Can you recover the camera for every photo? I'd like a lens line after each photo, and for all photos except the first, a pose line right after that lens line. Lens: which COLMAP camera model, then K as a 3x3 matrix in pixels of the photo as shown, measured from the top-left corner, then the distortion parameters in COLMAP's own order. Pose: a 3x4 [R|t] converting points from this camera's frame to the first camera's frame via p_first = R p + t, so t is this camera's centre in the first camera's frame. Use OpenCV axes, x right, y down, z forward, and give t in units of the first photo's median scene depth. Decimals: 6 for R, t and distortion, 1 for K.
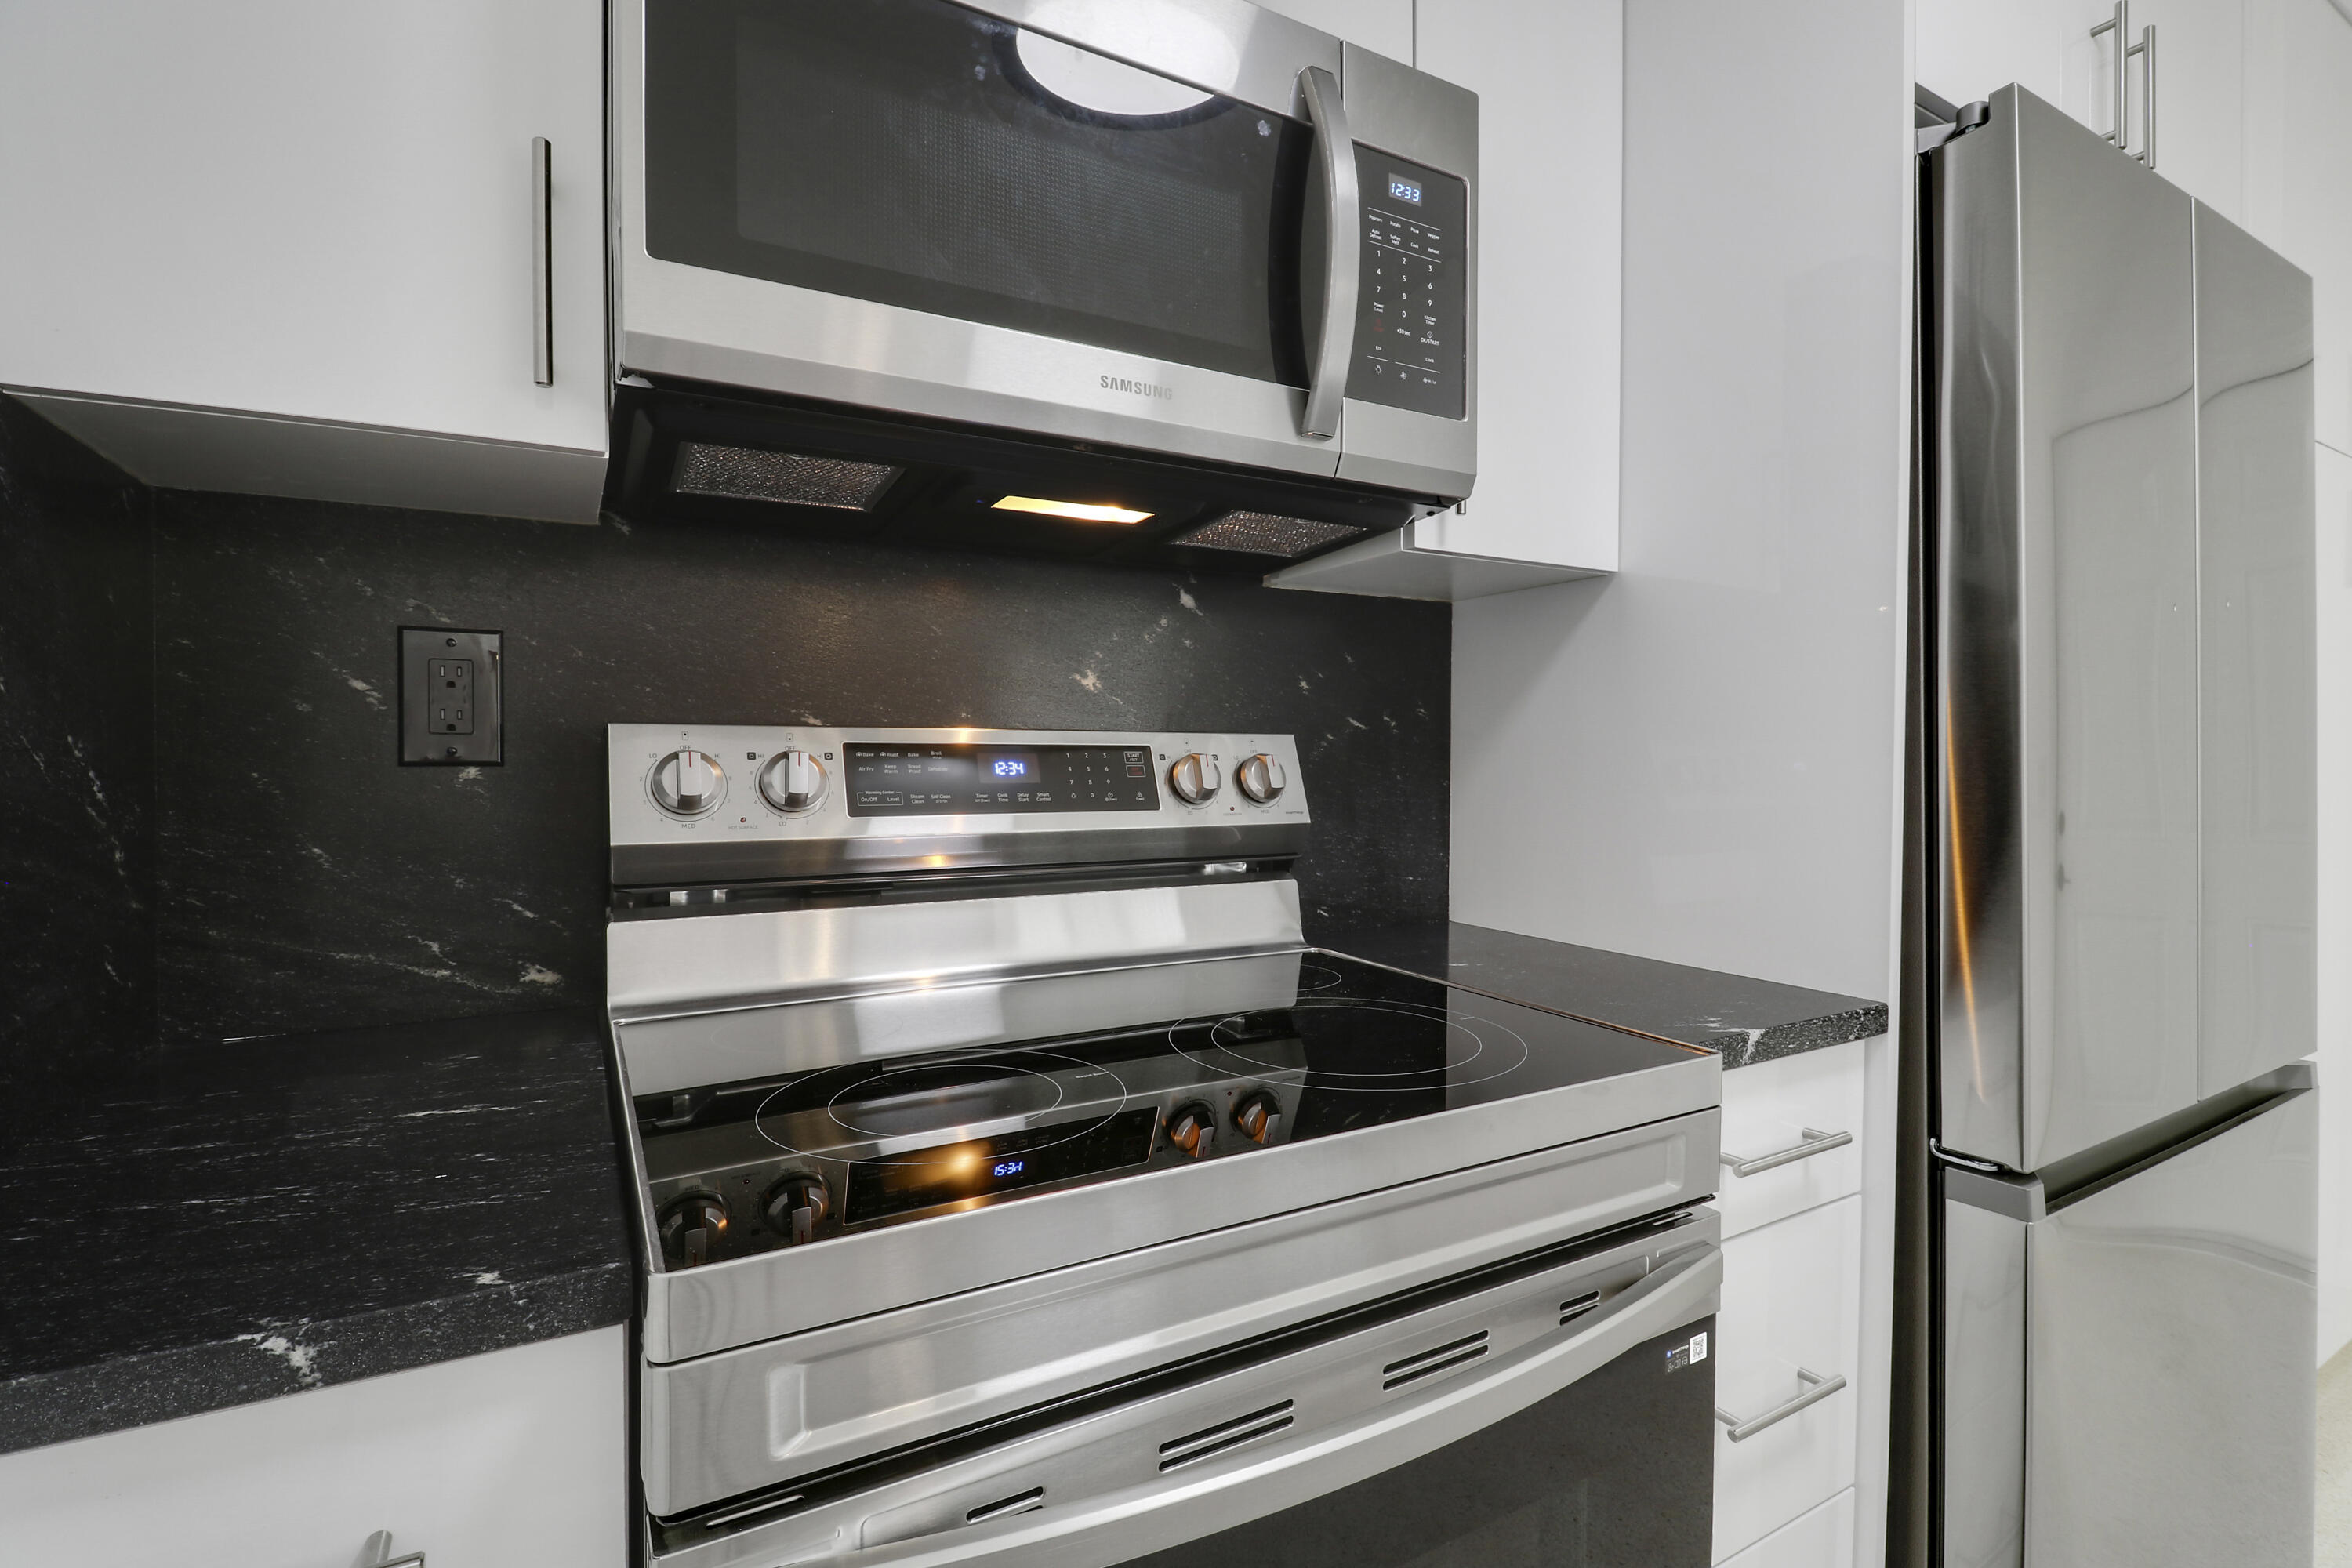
lens RADIAL K [[1094.8, 0, 1191.7], [0, 1094.8, 784.8], [0, 0, 1]] dist [-0.000873, -0.015949]
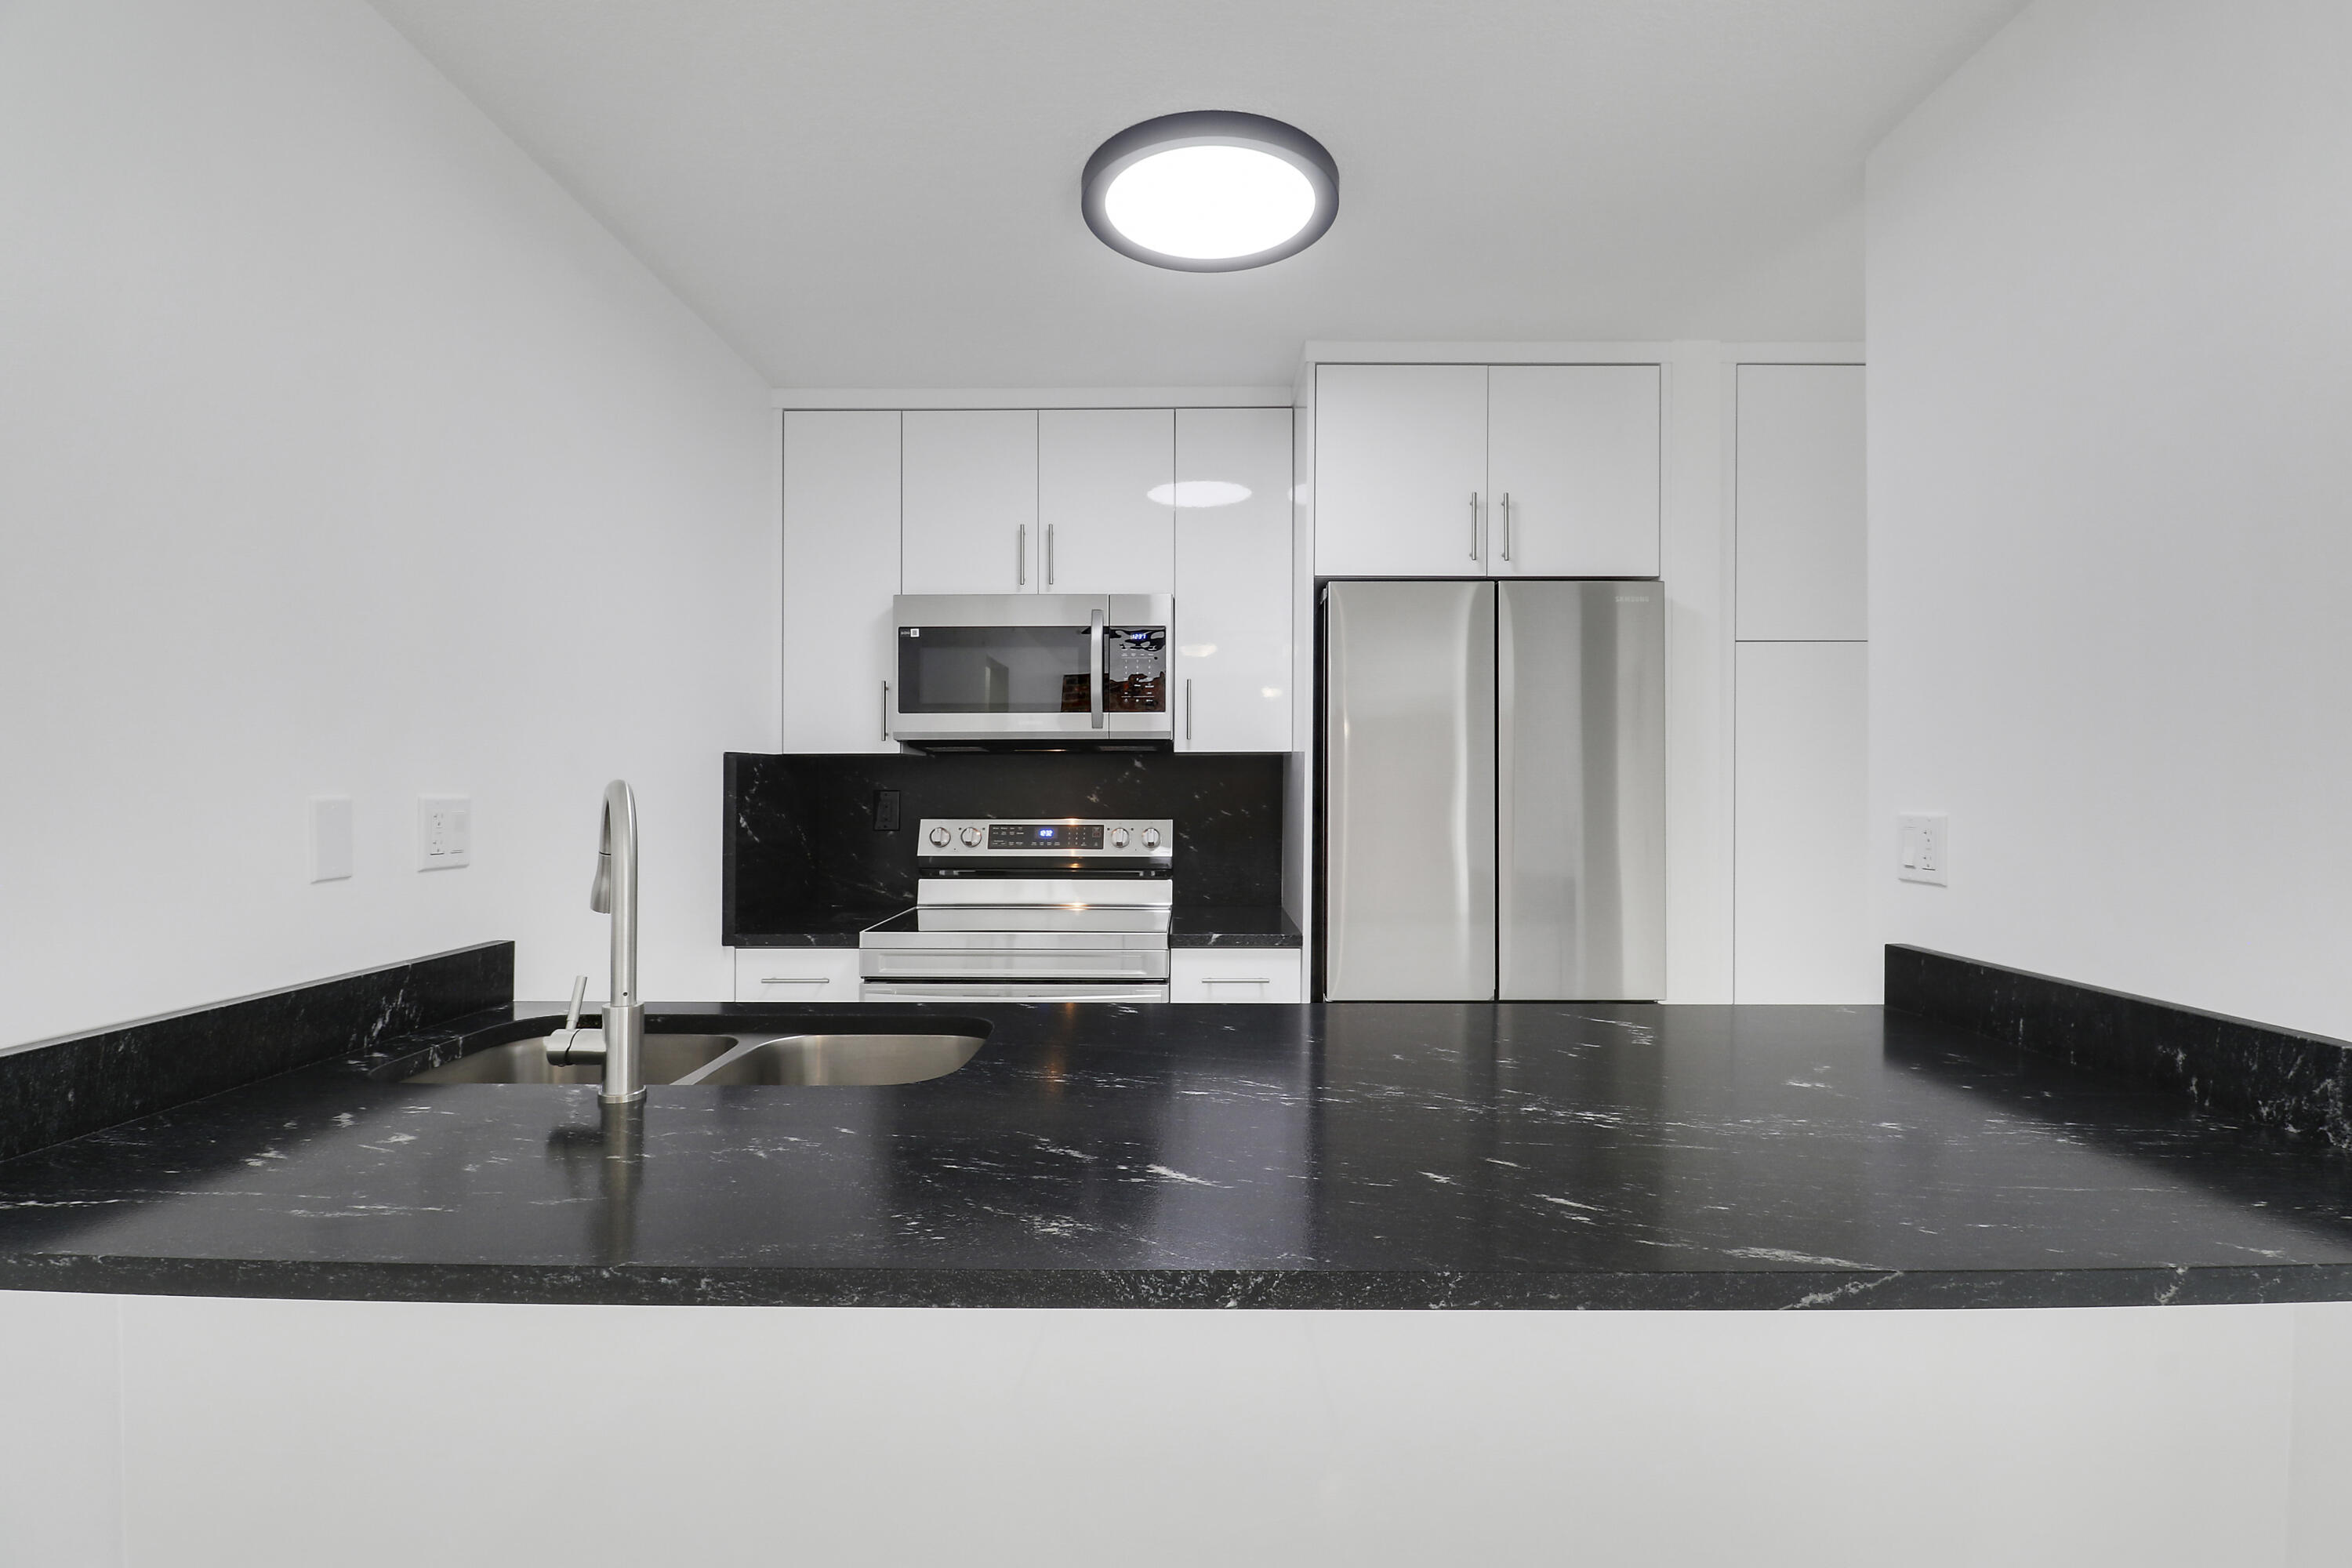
lens RADIAL K [[1094.8, 0, 1191.7], [0, 1094.8, 784.8], [0, 0, 1]] dist [-0.000873, -0.015949]
pose [[0.866846, 0.000257, -0.498576, 1.694297], [-0.012436, 0.999700, -0.021105, -0.091879], [0.498421, 0.024495, 0.866589, -1.360765]]
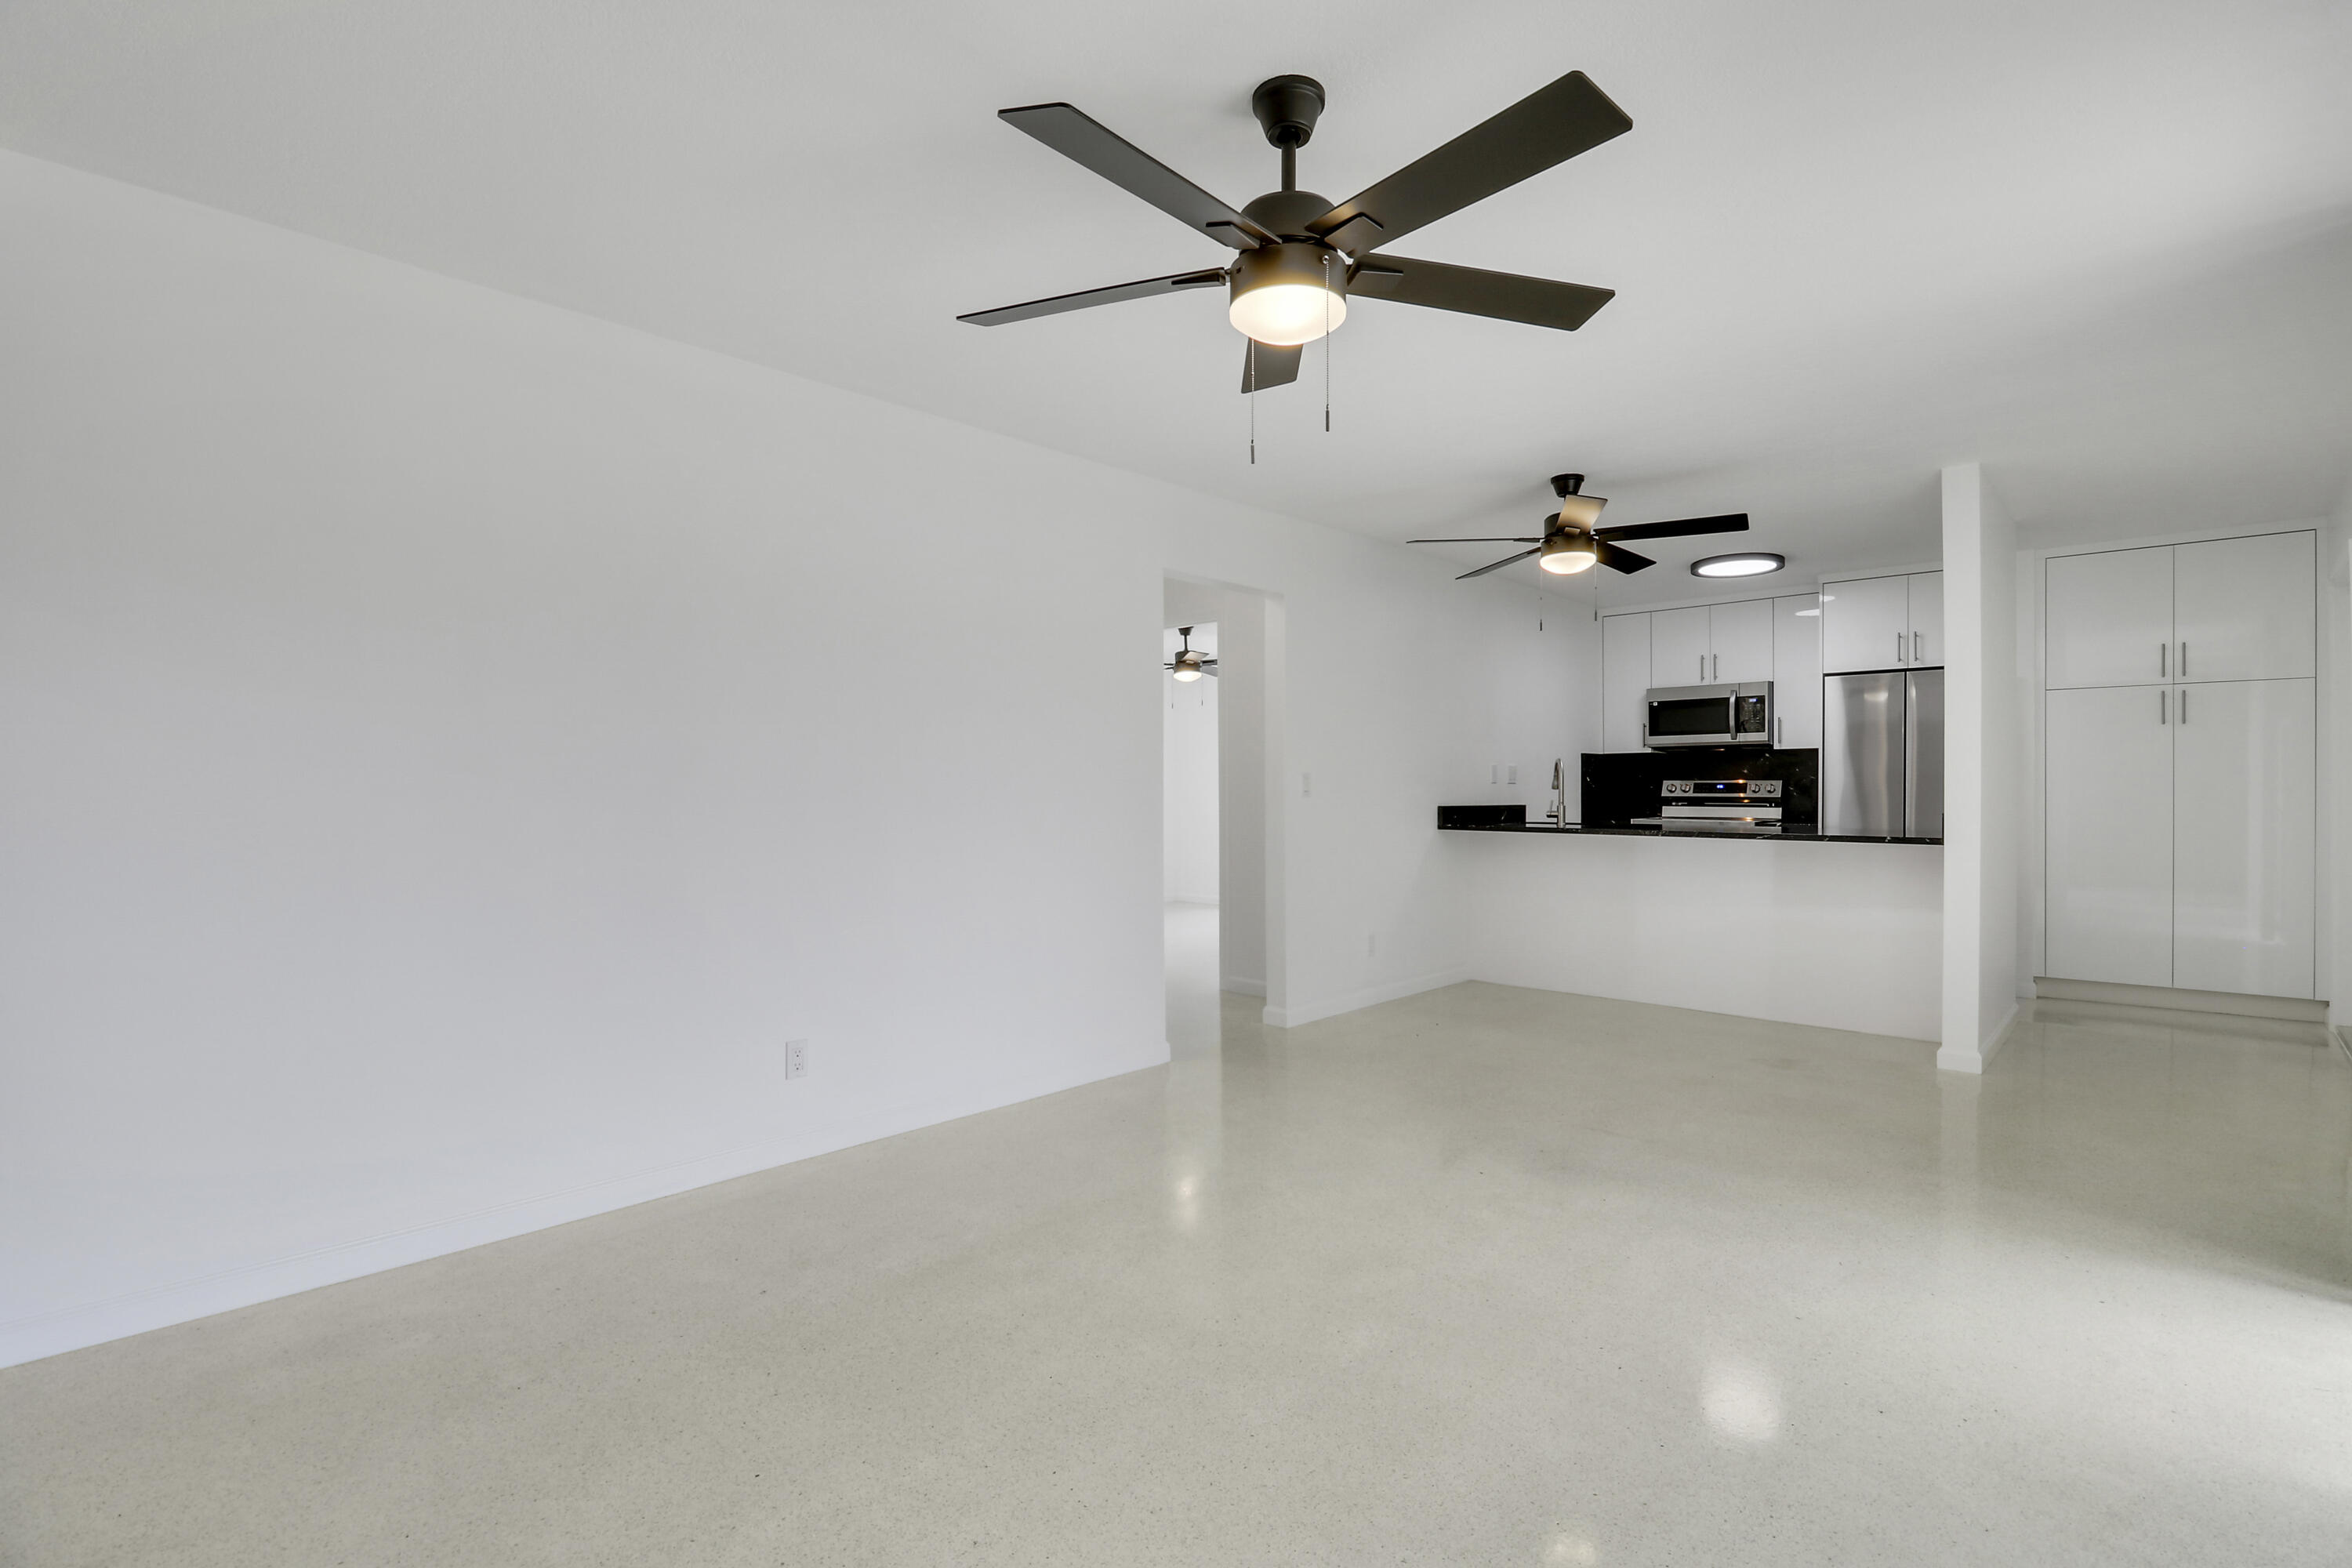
lens RADIAL K [[1094.8, 0, 1191.7], [0, 1094.8, 784.8], [0, 0, 1]] dist [-0.000873, -0.015949]
pose [[0.296591, -0.003517, -0.954998, 5.408674], [-0.020890, 0.999730, -0.010169, 0.113082], [0.954776, 0.022966, 0.296438, -4.130513]]
